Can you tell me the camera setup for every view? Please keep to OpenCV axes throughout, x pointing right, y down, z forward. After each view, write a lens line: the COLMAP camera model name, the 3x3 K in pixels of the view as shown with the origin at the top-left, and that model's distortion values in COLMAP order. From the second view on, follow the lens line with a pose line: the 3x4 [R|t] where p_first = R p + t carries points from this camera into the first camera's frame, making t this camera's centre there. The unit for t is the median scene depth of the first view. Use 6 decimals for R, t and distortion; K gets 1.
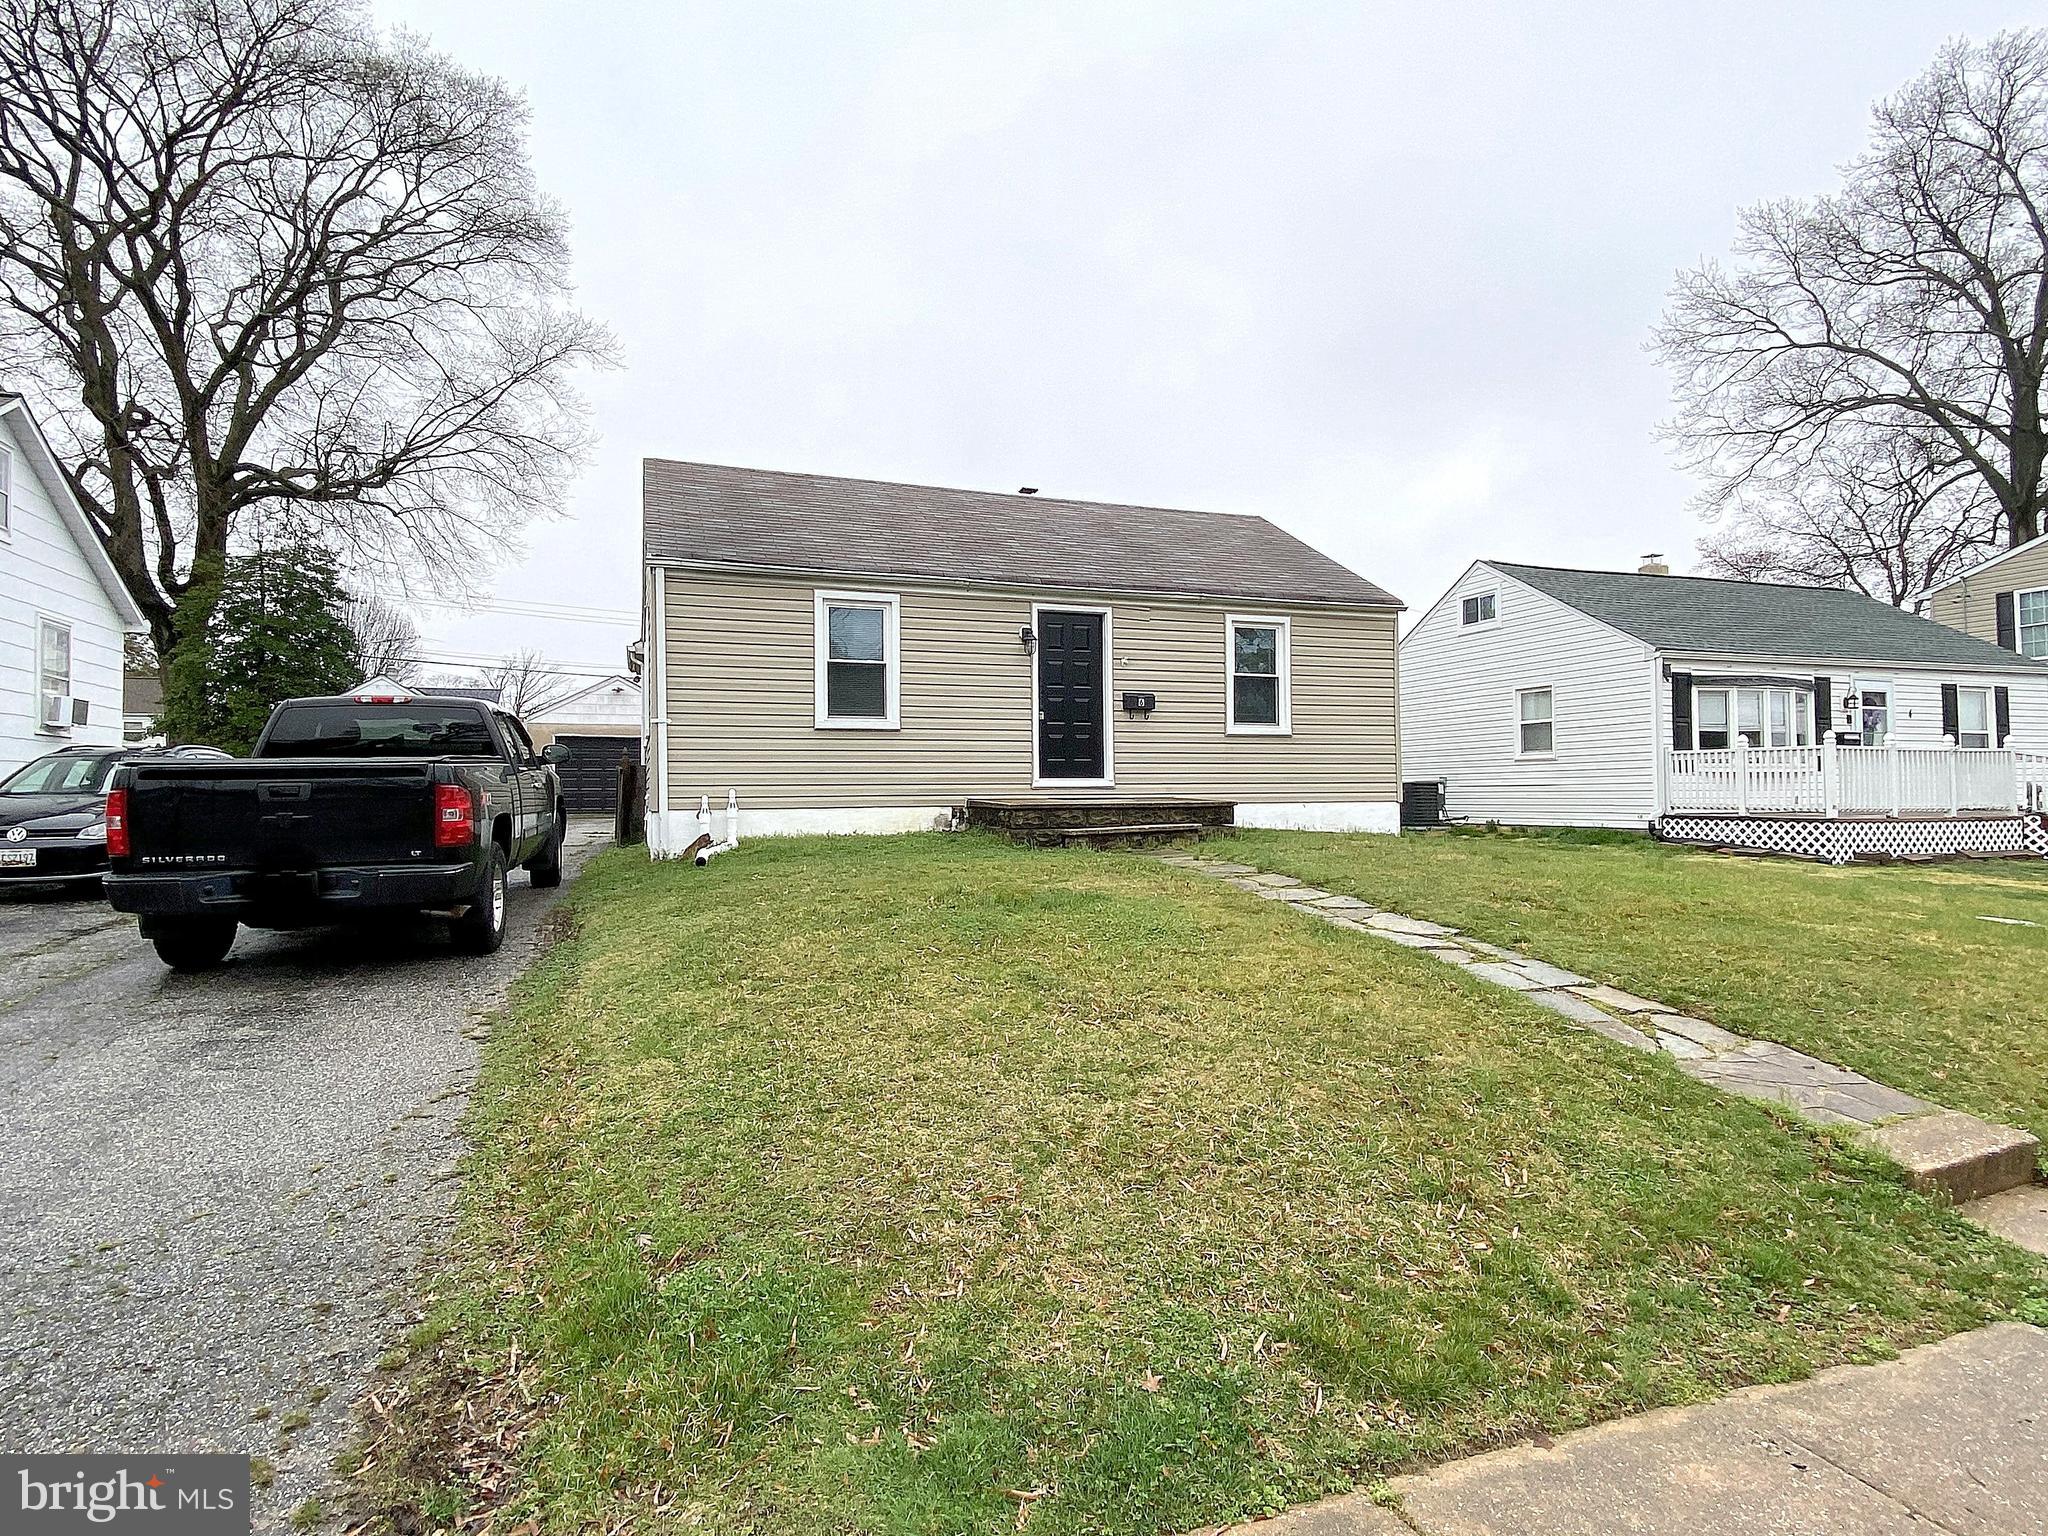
lens RADIAL K [[1066.4, 0, 1028.1], [0, 1066.4, 762.4], [0, 0, 1]] dist [0.032633, -0.042649]
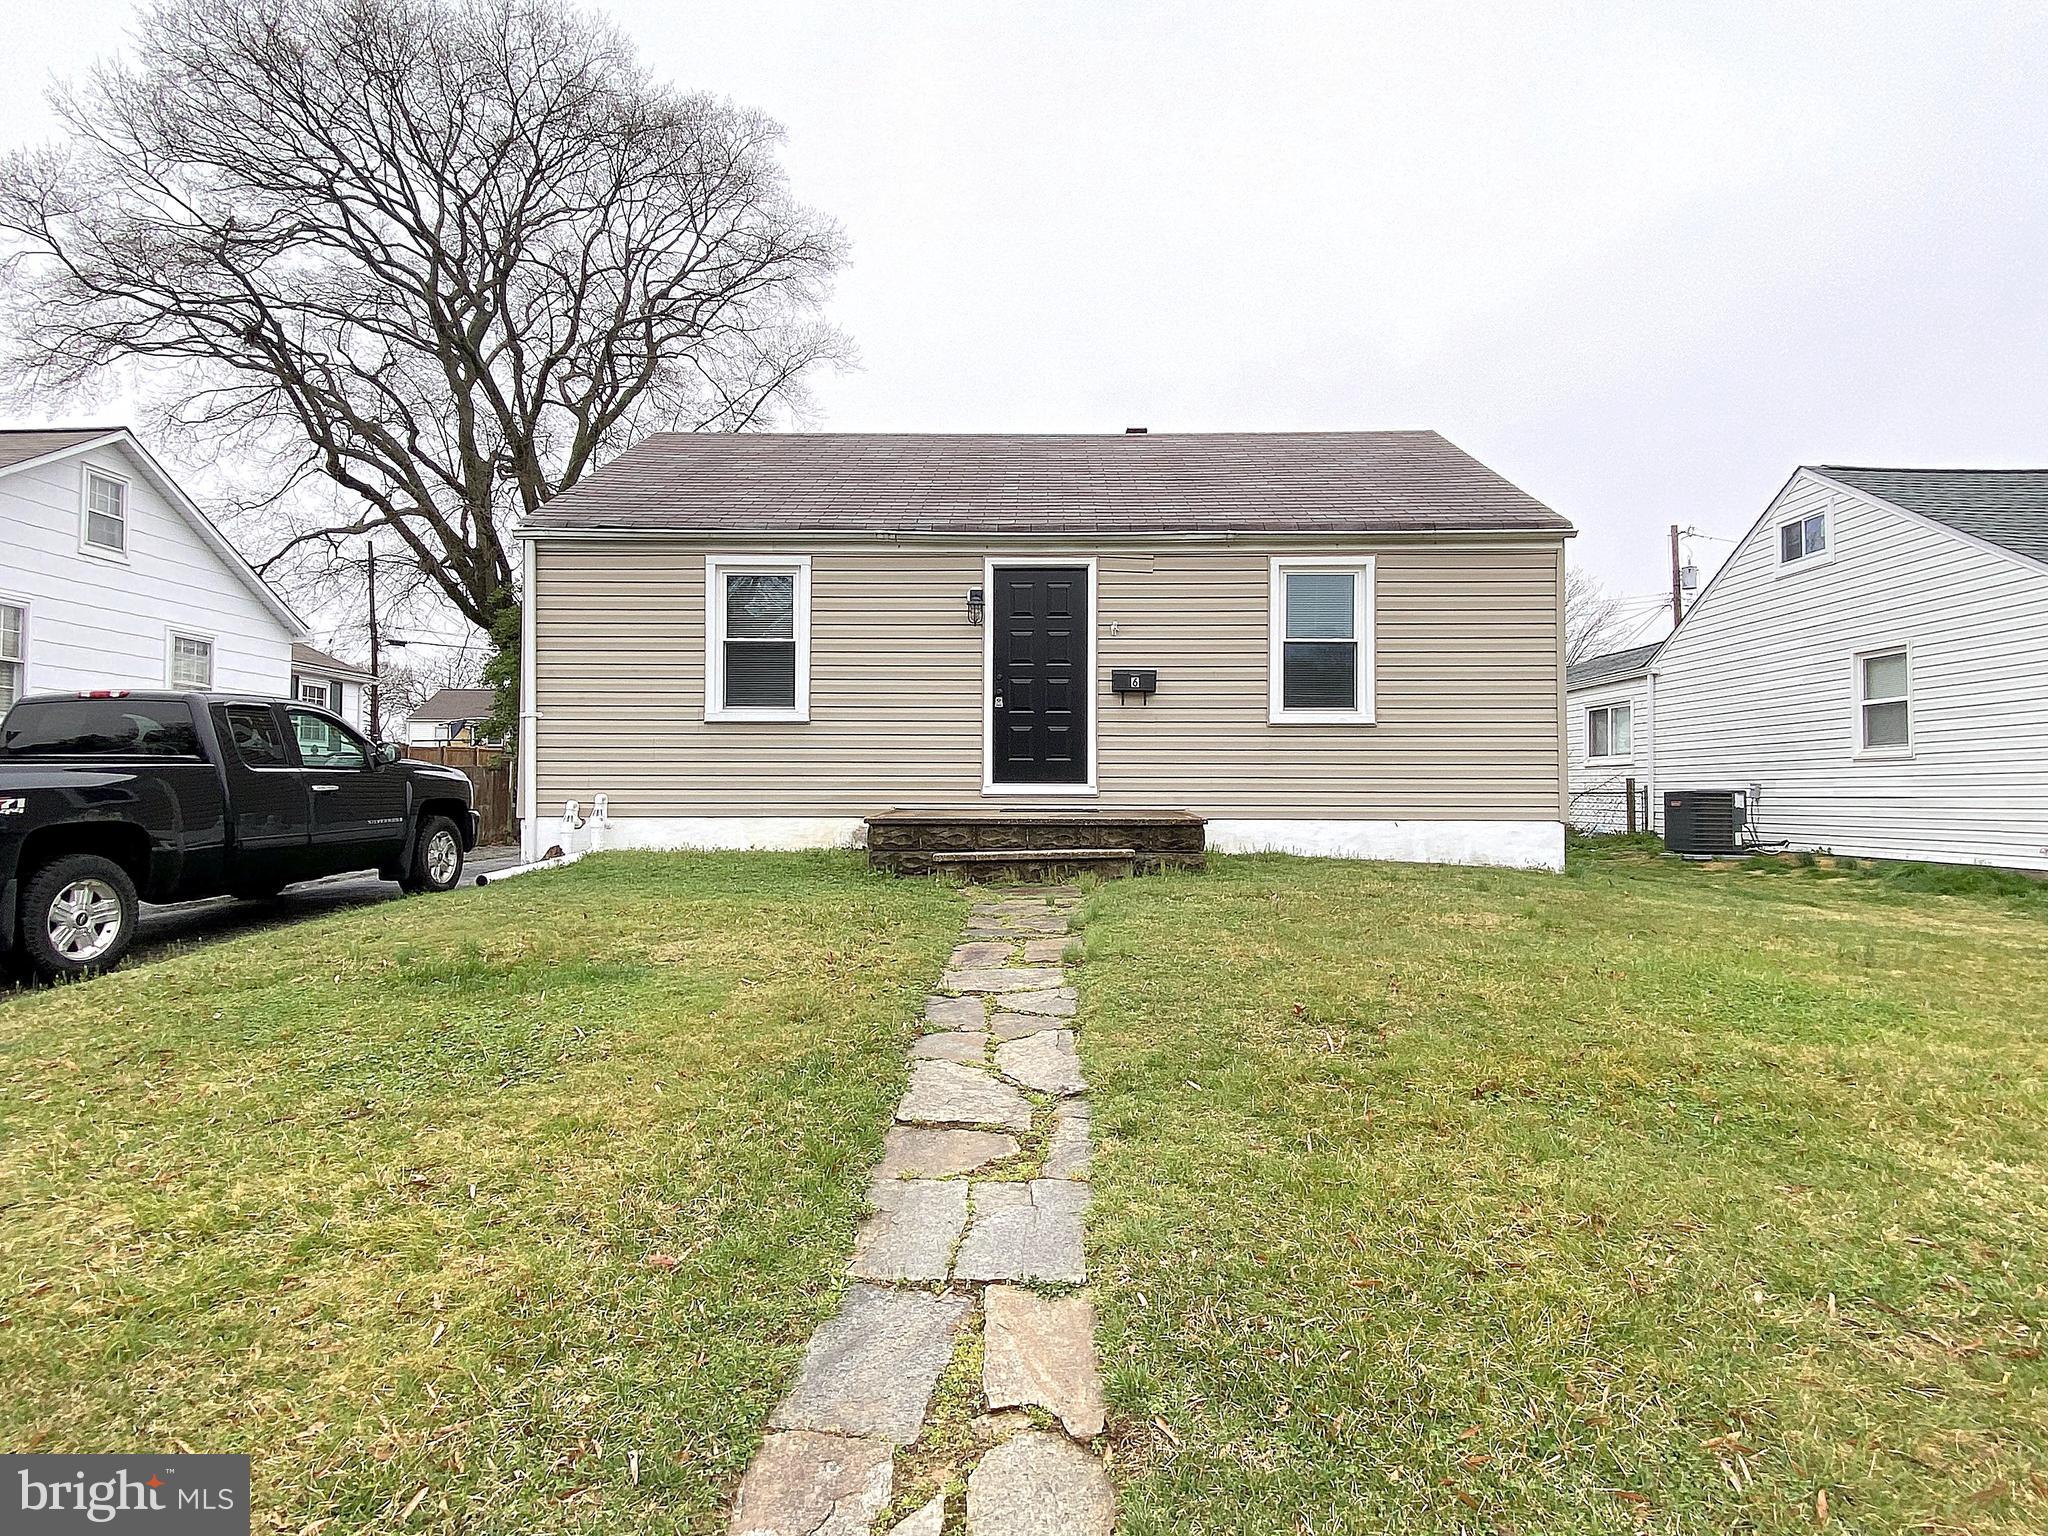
lens RADIAL K [[1066.4, 0, 1028.1], [0, 1066.4, 762.4], [0, 0, 1]] dist [0.032633, -0.042649]
pose [[0.934869, 0.000627, -0.354992, 0.300074], [-0.000316, 1.000000, 0.000933, -0.000735], [0.354992, -0.000759, 0.934869, 0.276503]]
